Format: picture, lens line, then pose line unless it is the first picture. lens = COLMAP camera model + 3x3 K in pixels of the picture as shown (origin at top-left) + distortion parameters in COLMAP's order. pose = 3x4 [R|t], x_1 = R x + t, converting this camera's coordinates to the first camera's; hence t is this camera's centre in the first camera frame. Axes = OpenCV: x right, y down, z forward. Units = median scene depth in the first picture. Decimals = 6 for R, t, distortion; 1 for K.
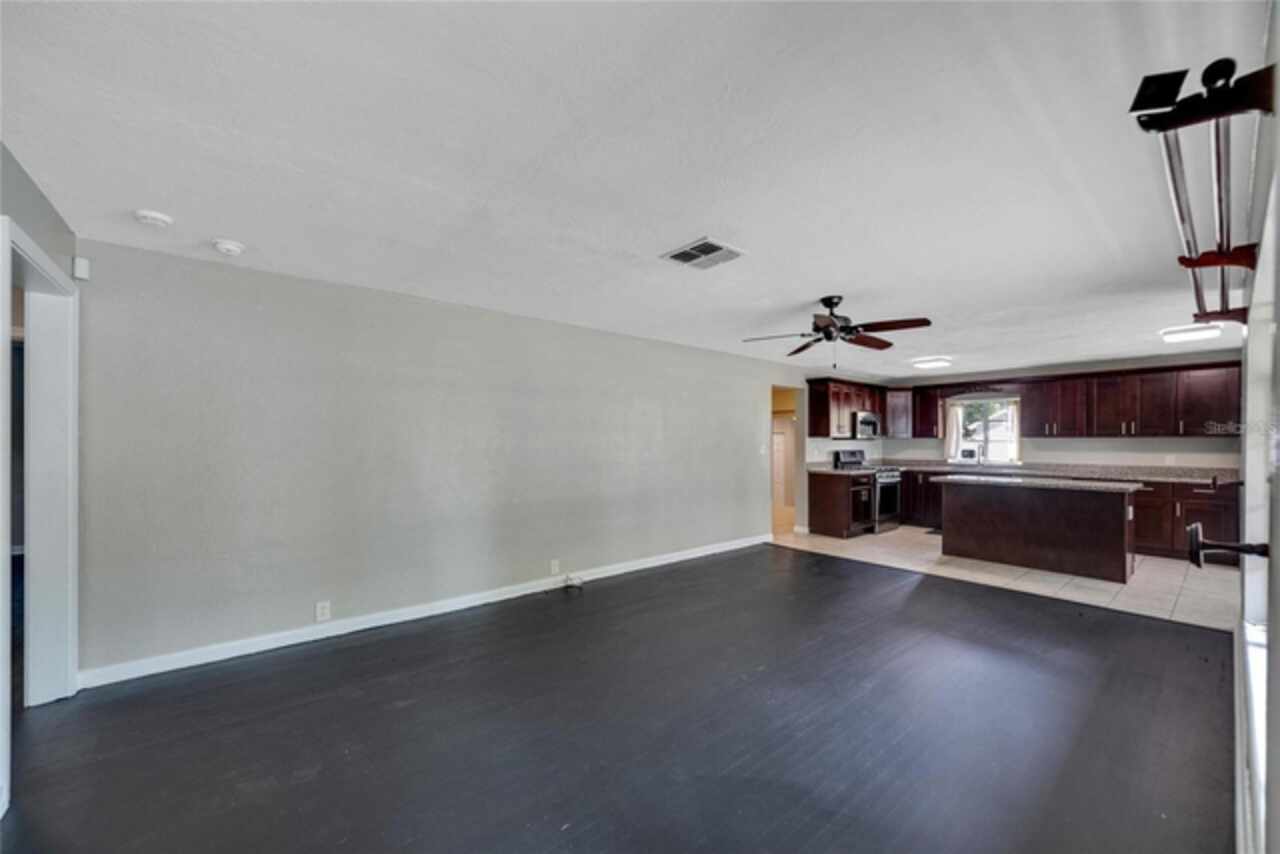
lens RADIAL K [[491.9, 0, 637.1], [0, 491.9, 444.5], [0, 0, 1]] dist [0.000681, 0.000039]
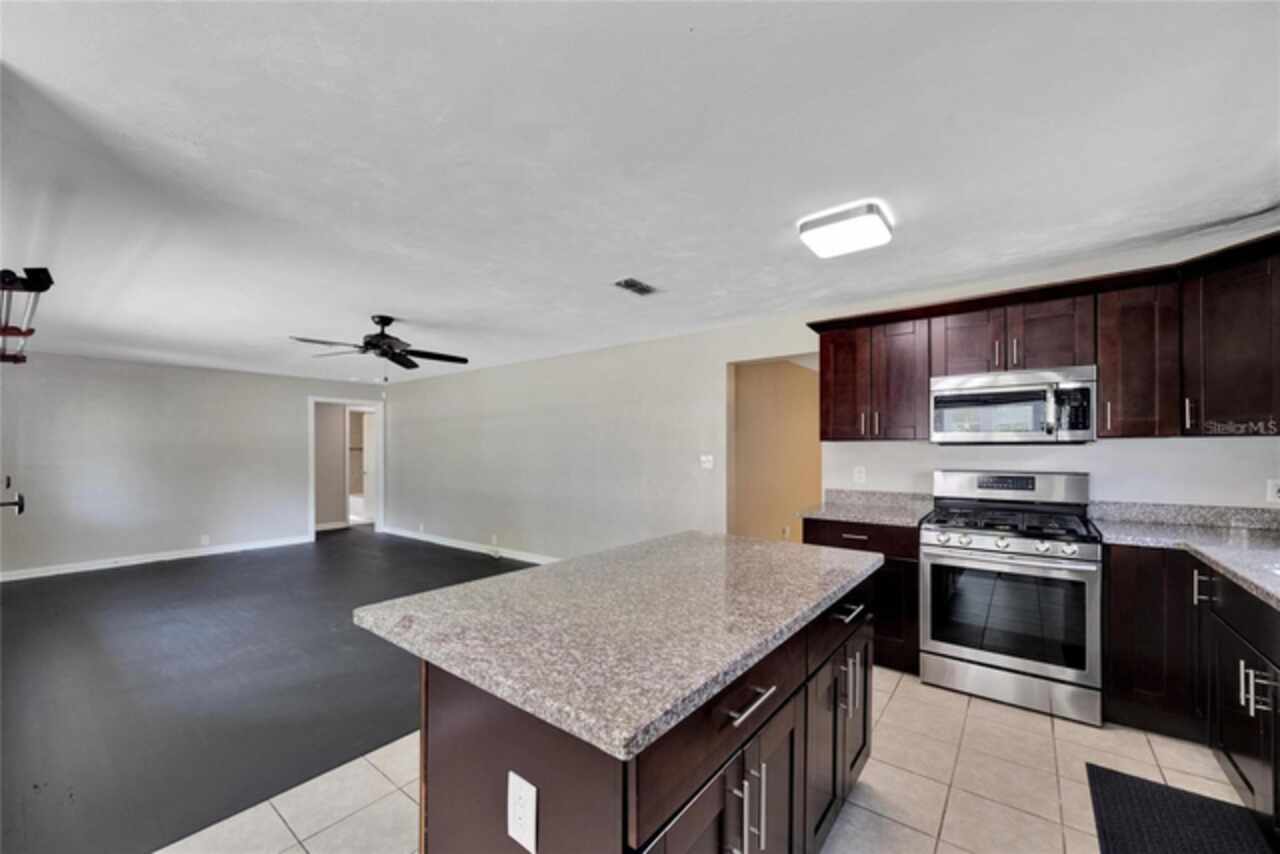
lens RADIAL K [[504.4, 0, 639.9], [0, 504.4, 445.9], [0, 0, 1]] dist [-0.001557, 0.000126]
pose [[0.216572, -0.007230, -0.976240, 0.829607], [-0.003749, 0.999959, -0.008238, -0.004391], [0.976259, 0.005444, 0.216536, 0.683478]]
